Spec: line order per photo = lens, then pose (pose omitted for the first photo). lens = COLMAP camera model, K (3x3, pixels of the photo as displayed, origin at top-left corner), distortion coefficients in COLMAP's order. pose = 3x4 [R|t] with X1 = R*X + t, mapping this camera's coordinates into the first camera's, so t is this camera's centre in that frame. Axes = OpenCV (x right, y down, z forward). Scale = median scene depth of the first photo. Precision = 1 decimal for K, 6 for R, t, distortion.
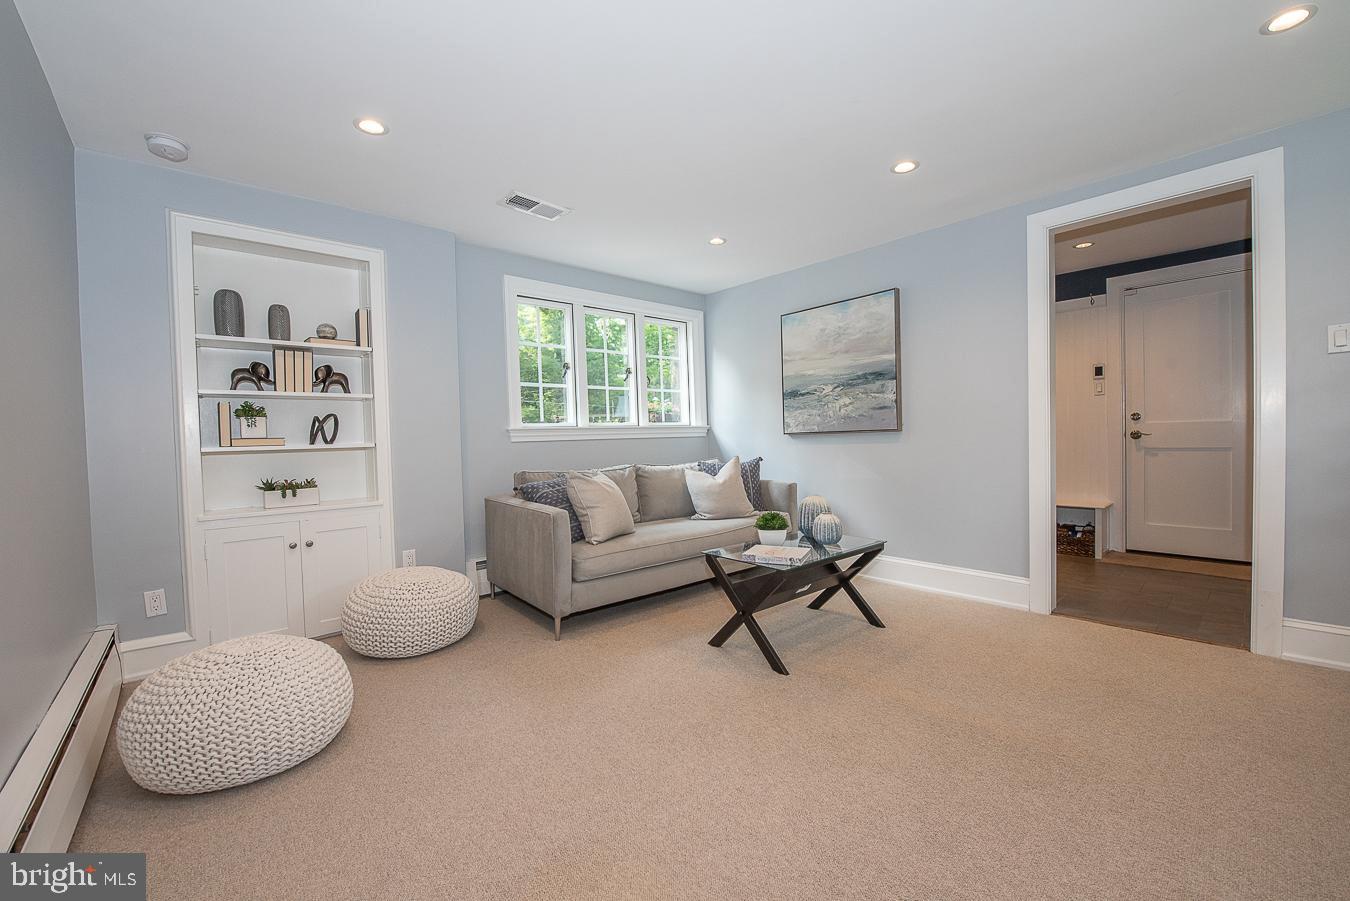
lens RADIAL K [[534.0, 0, 682.5], [0, 534.0, 451.5], [0, 0, 1]] dist [-0.019182, -0.000983]
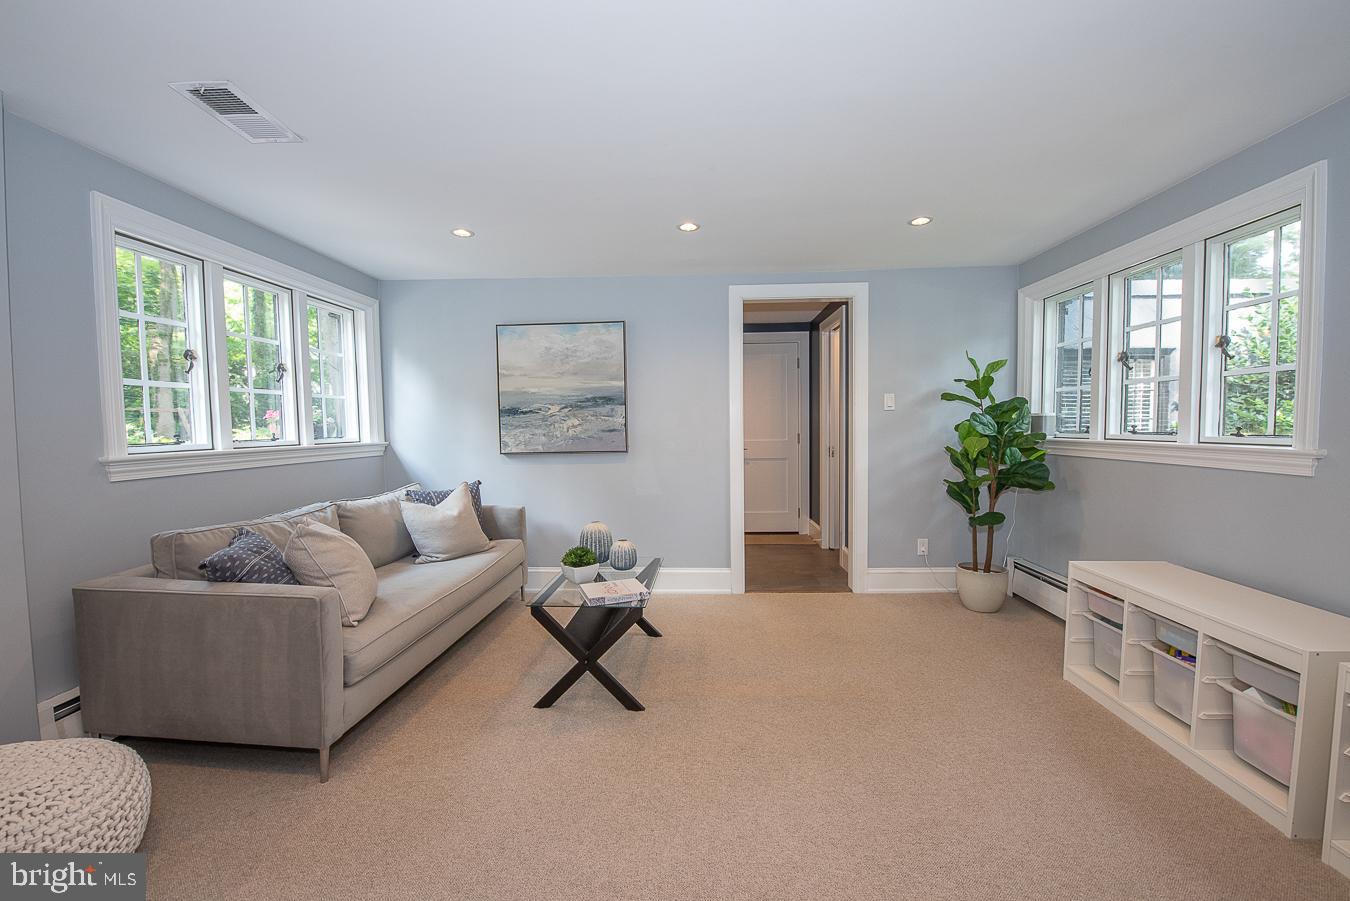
lens RADIAL K [[534.0, 0, 669.7], [0, 534.0, 451.3], [0, 0, 1]] dist [-0.019182, -0.000983]
pose [[0.695024, -0.017539, 0.718772, -0.304974], [0.012869, 0.999846, 0.011953, -0.050388], [-0.718871, 0.000942, 0.695143, 0.166566]]
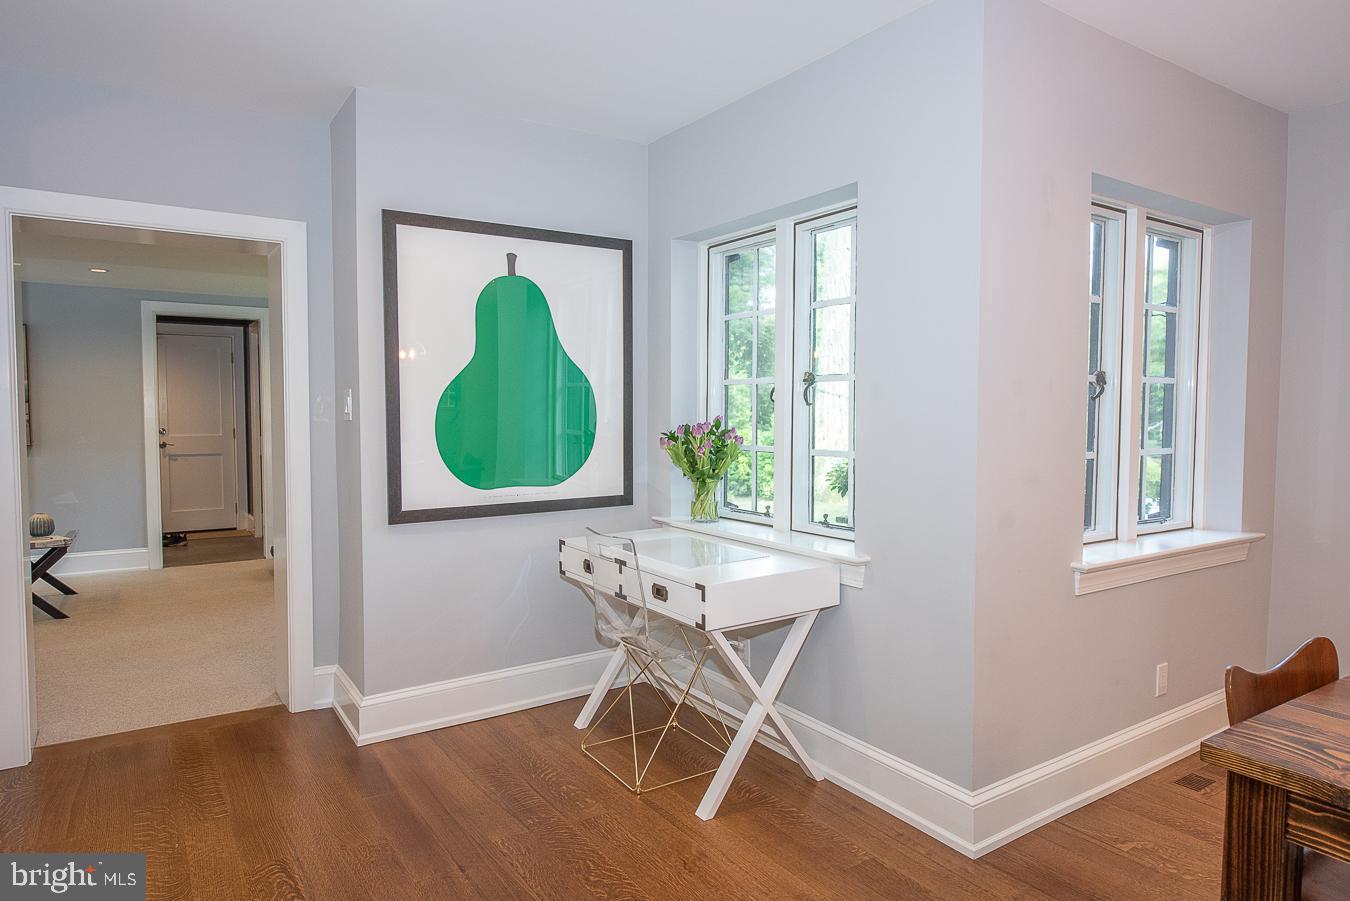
lens RADIAL K [[829.7, 0, 673.3], [0, 829.7, 456.1], [0, 0, 1]] dist [0.010946, -0.002053]
pose [[0.126025, -0.026074, 0.991684, -1.174633], [0.017014, 0.999564, 0.024119, -0.035948], [-0.991881, 0.013833, 0.126414, -0.602041]]
